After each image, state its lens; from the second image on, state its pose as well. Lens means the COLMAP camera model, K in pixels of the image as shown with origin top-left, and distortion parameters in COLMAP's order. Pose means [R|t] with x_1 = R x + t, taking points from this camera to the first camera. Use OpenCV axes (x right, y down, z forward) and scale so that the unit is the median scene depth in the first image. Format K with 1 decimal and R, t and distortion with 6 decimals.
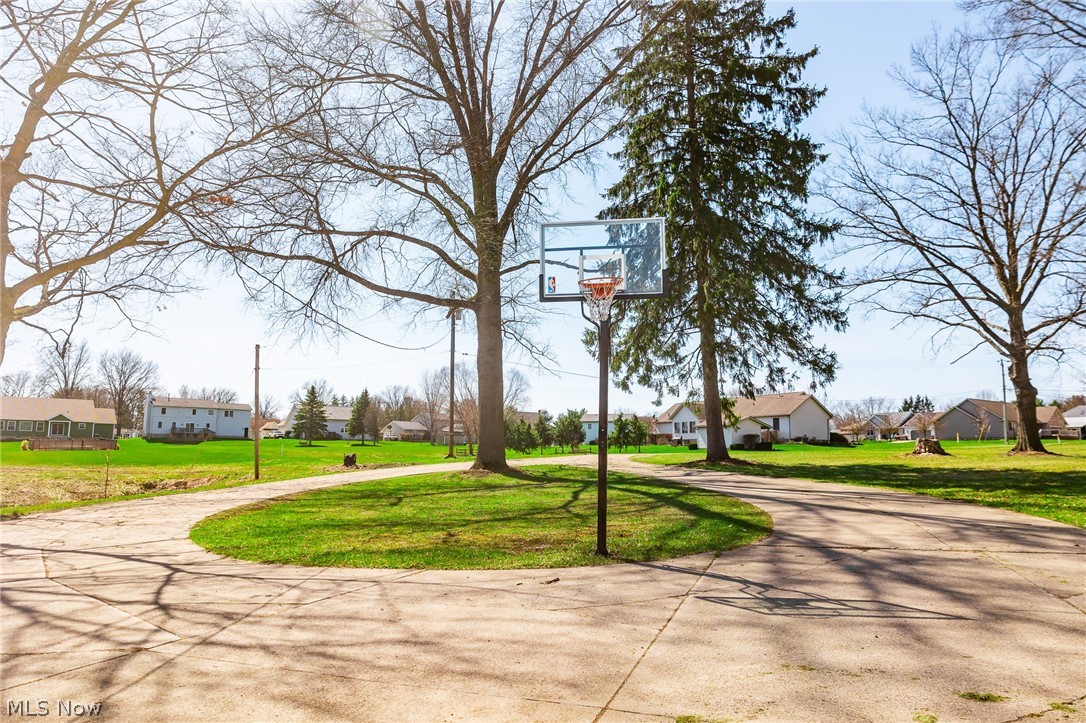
lens RADIAL K [[723.0, 0, 537.5], [0, 723.0, 357.5], [0, 0, 1]] dist [0.002088, 0.002434]
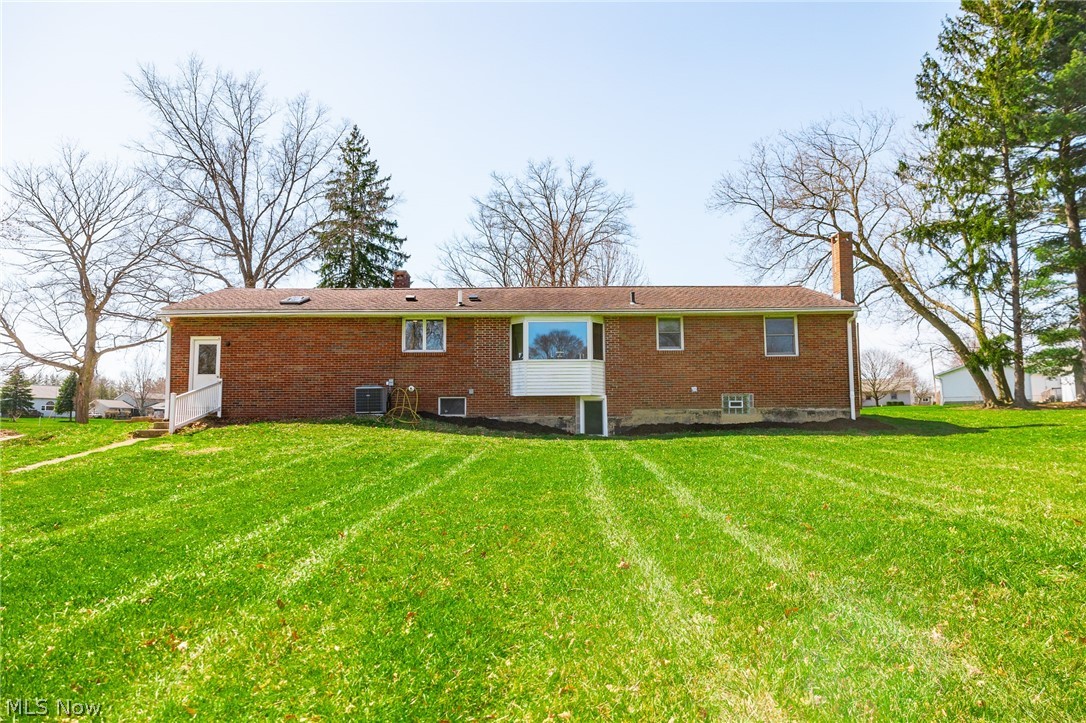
lens RADIAL K [[723.0, 0, 541.9], [0, 723.0, 358.5], [0, 0, 1]] dist [0.002088, 0.002434]
pose [[0.921503, 0.023226, 0.387677, -0.098367], [-0.034844, 0.999129, 0.022966, -0.104173], [-0.386806, -0.034671, 0.921509, -1.248993]]
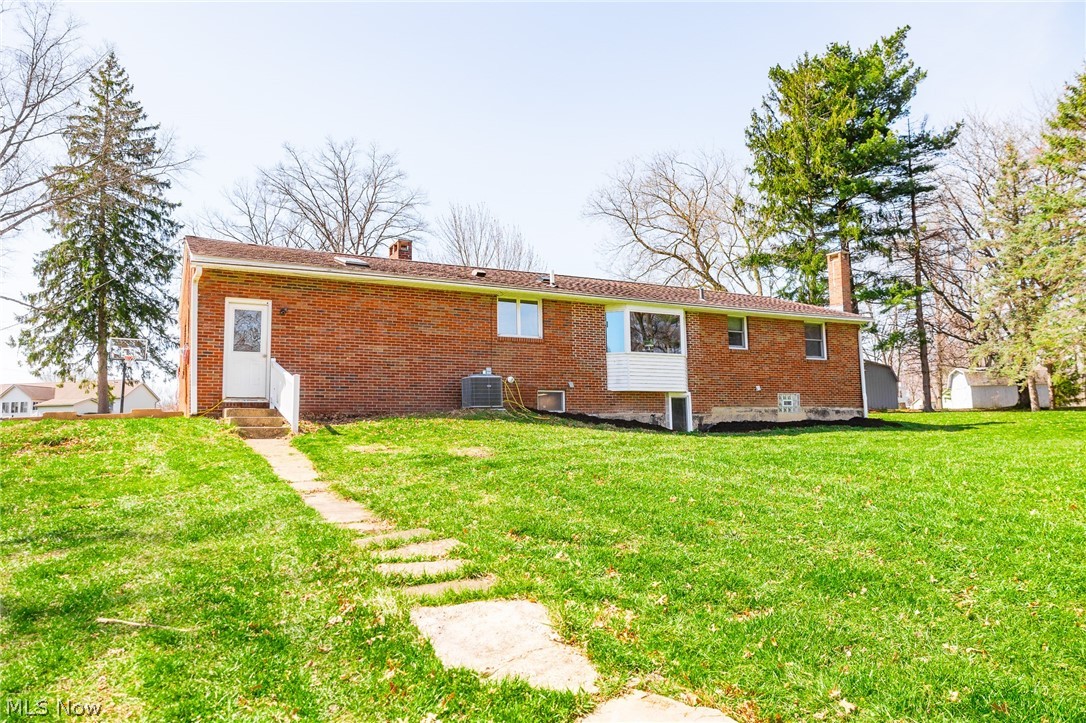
lens RADIAL K [[723.0, 0, 535.4], [0, 723.0, 358.6], [0, 0, 1]] dist [0.002088, 0.002434]
pose [[0.637969, 0.062887, 0.767490, -0.432344], [-0.077819, 0.996823, -0.016991, -0.056798], [-0.766120, -0.048885, 0.640835, -0.905598]]
